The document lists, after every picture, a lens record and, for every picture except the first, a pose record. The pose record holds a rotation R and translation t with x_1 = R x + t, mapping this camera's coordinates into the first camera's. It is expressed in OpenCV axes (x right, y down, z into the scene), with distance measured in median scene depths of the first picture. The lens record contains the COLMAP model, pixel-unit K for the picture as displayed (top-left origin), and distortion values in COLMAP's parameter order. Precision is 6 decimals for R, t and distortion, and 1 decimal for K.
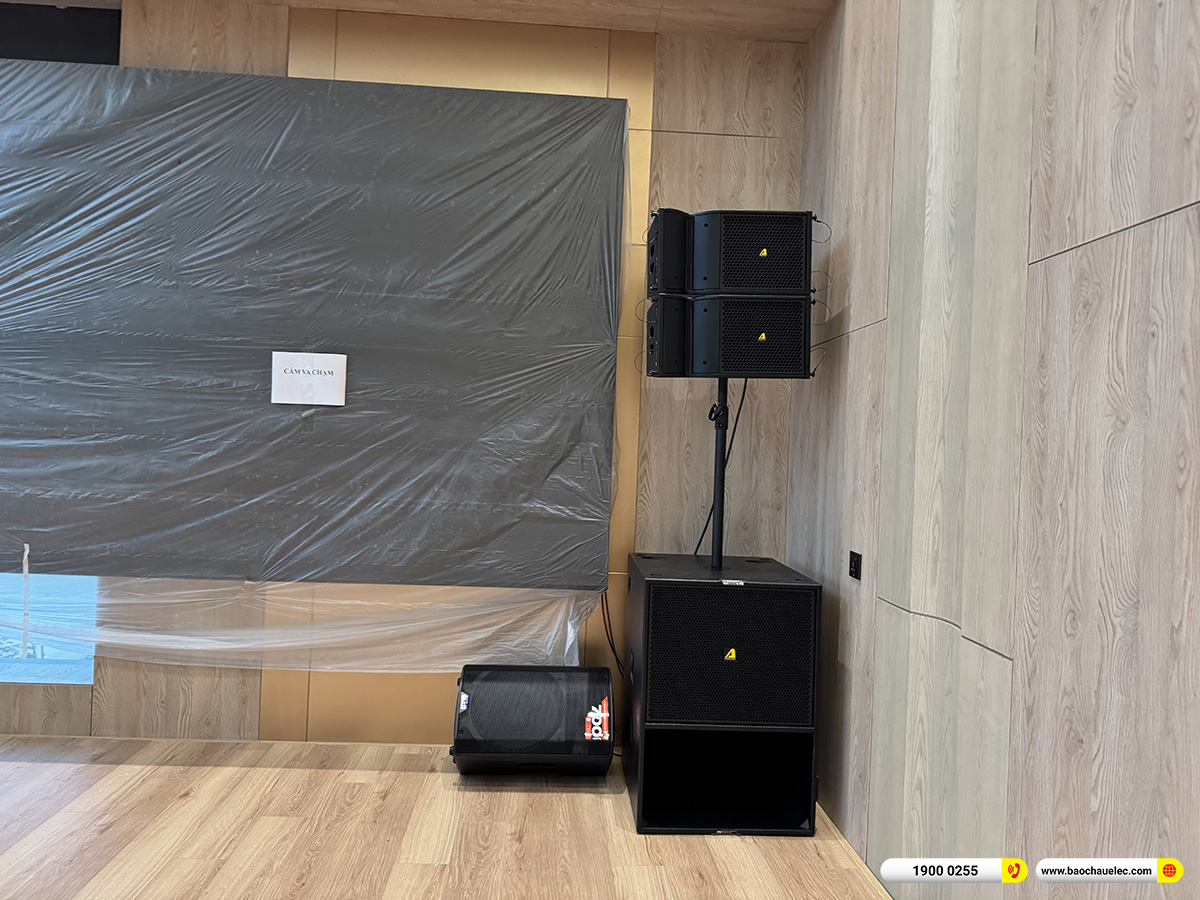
lens RADIAL K [[832.2, 0, 586.4], [0, 832.2, 435.3], [0, 0, 1]] dist [0.063793, -0.077699]
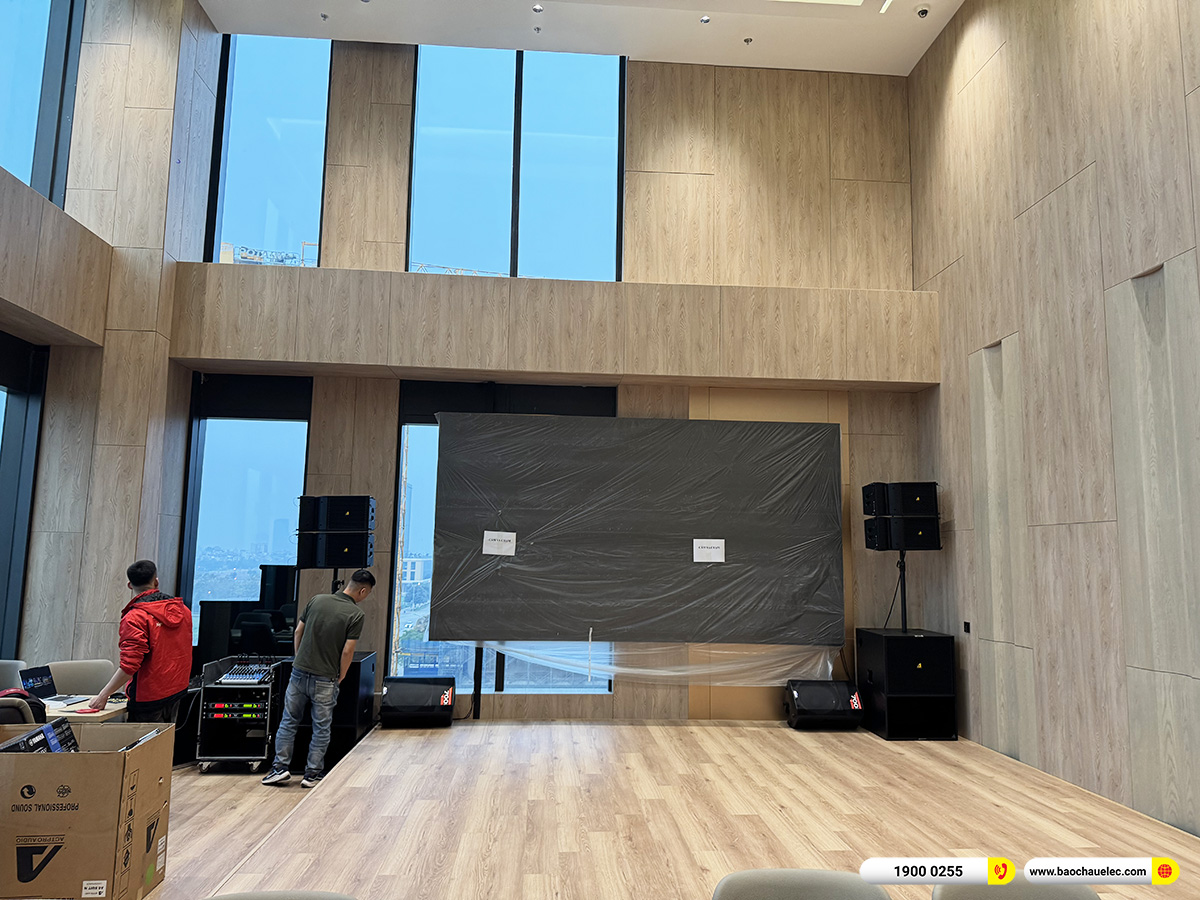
lens RADIAL K [[824.7, 0, 596.6], [0, 824.7, 447.4], [0, 0, 1]] dist [0.075237, -0.114810]
pose [[0.999735, -0.020251, 0.010976, -0.650786], [0.021407, 0.992767, -0.118136, -0.086539], [-0.008504, 0.118340, 0.992937, -1.238644]]
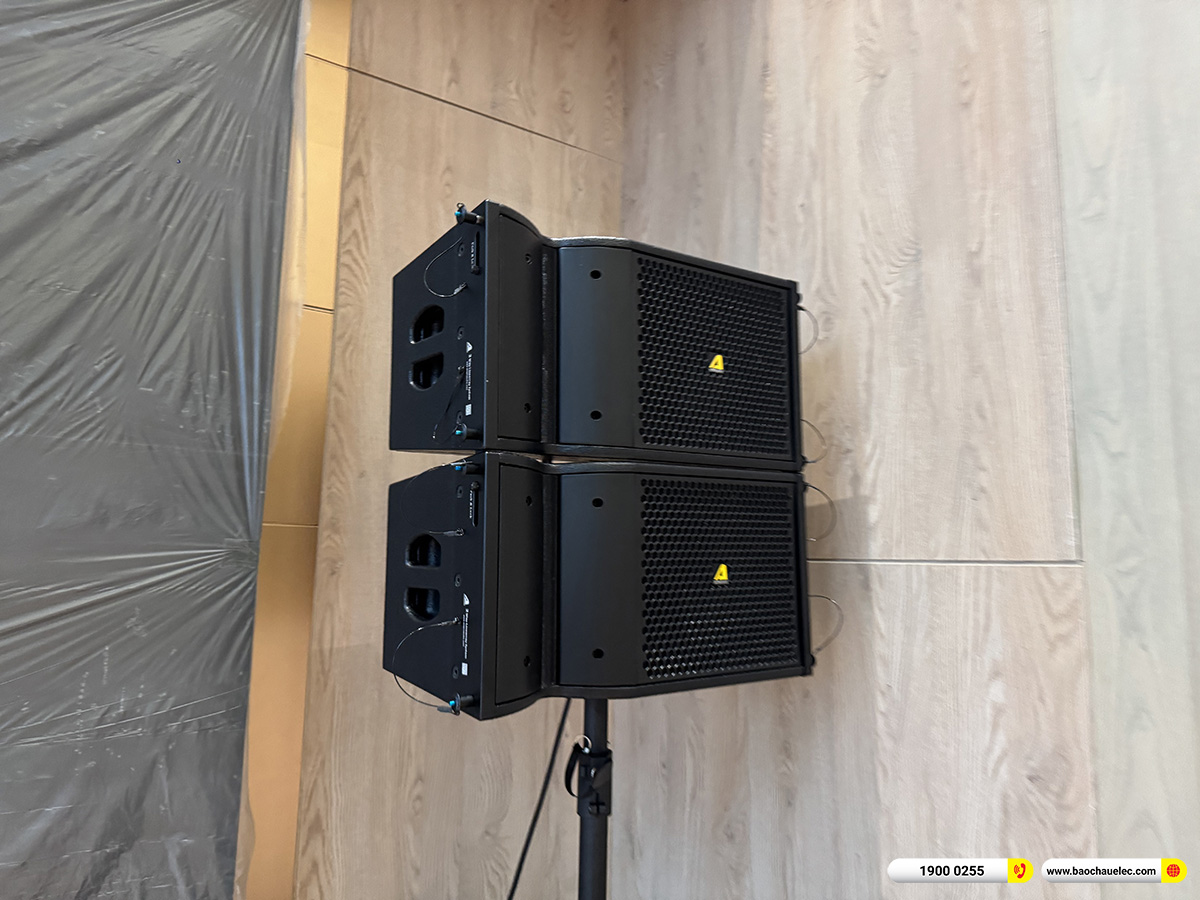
lens RADIAL K [[832.2, 0, 586.4], [0, 832.2, 435.3], [0, 0, 1]] dist [0.063793, -0.077699]
pose [[0.850926, 0.055798, 0.522313, -0.041997], [0.004832, 0.993469, -0.114003, -0.119981], [-0.525263, 0.099532, 0.845099, 0.603451]]
